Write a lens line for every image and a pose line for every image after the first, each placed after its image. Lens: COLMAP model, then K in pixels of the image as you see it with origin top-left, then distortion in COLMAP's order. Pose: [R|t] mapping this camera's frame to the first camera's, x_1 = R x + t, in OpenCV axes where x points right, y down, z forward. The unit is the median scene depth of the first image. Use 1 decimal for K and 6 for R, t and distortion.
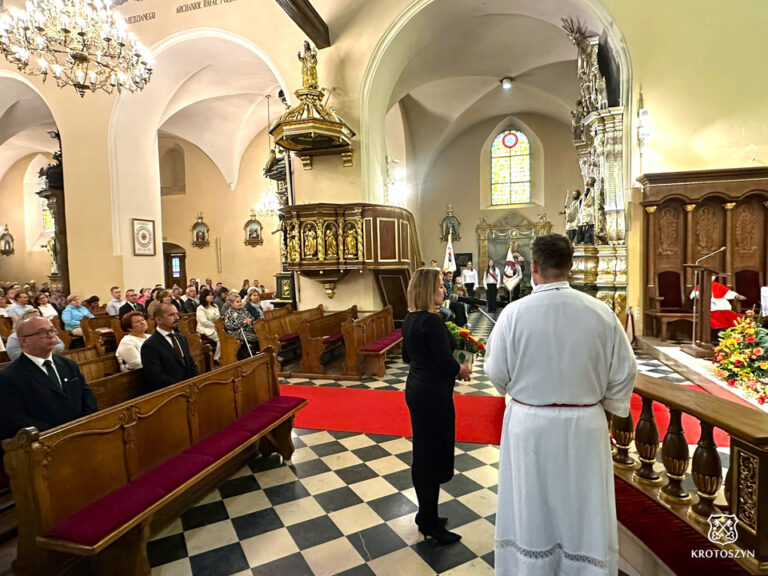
lens RADIAL K [[483.6, 0, 384.0], [0, 483.6, 288.0], [0, 0, 1]] dist [0.046284, -0.003153]
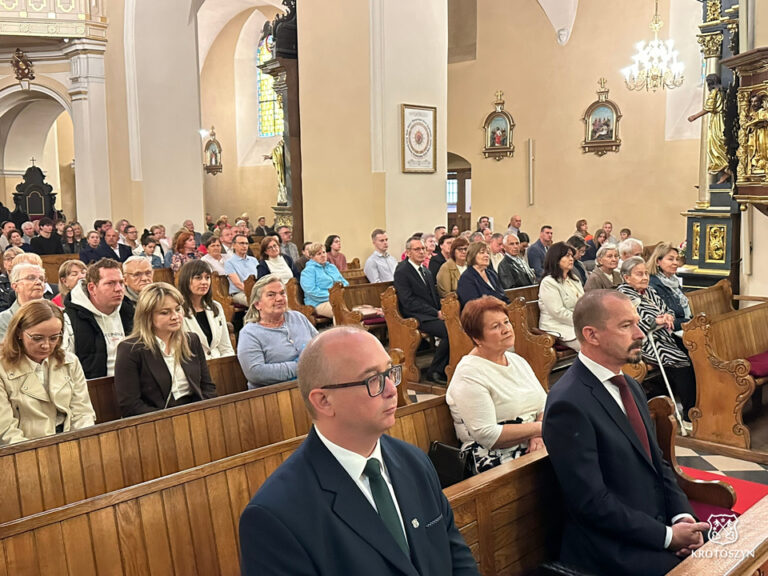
lens RADIAL K [[778.2, 0, 384.0], [0, 778.2, 288.0], [0, 0, 1]] dist [0.256317, -0.516478]
pose [[0.910538, 0.060873, -0.408920, -0.162650], [-0.031186, 0.996396, 0.078884, -0.006149], [0.412248, -0.059075, 0.909155, 0.182037]]
